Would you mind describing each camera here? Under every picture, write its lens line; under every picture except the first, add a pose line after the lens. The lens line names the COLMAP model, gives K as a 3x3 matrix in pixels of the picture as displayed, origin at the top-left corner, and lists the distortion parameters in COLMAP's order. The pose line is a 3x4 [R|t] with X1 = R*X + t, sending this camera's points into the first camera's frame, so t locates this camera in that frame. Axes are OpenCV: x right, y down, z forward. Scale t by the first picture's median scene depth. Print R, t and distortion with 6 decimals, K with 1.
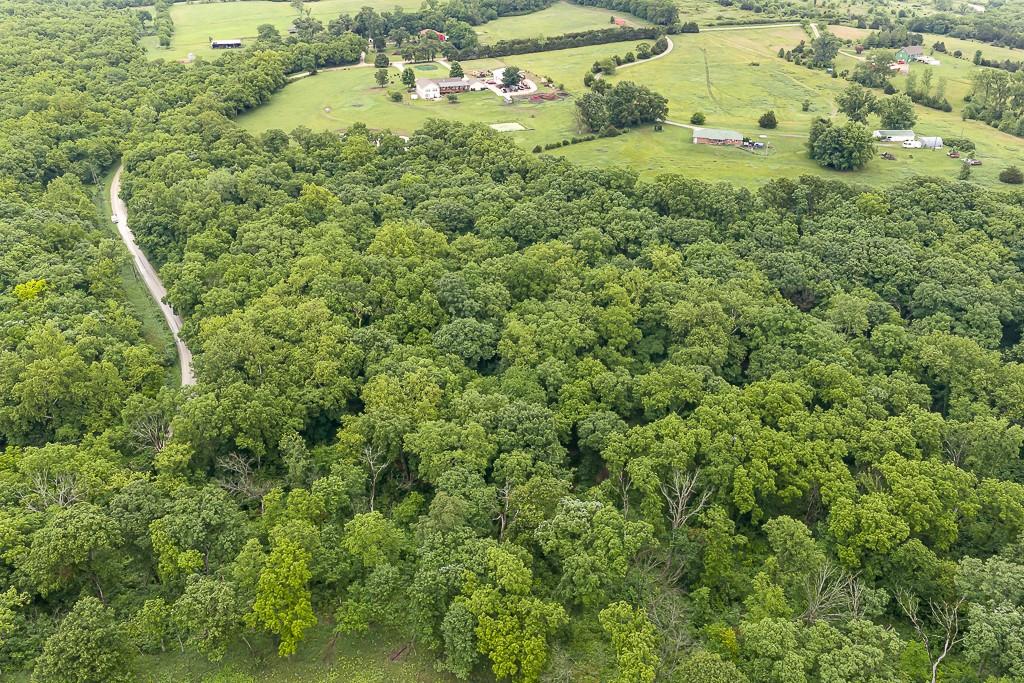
lens RADIAL K [[844.8, 0, 504.3], [0, 844.8, 344.2], [0, 0, 1]] dist [0.028733, -0.024497]
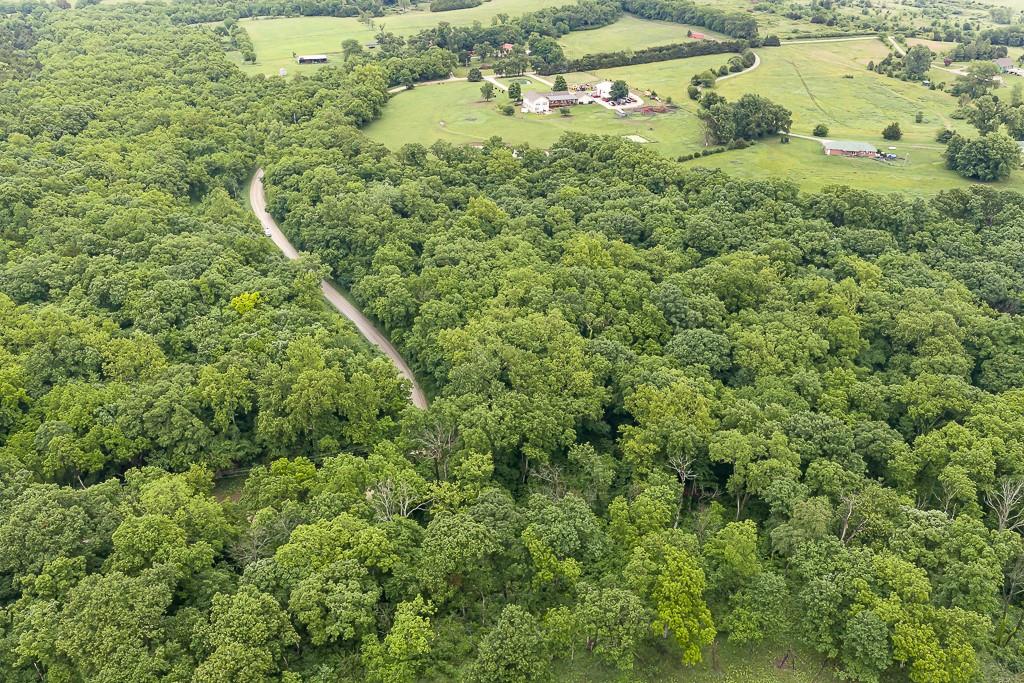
lens RADIAL K [[844.8, 0, 508.4], [0, 844.8, 342.0], [0, 0, 1]] dist [0.028733, -0.024497]
pose [[0.999991, -0.003762, 0.001990, -0.161159], [0.003795, 0.999851, -0.016863, 0.000676], [-0.001926, 0.016871, 0.999856, -0.003793]]
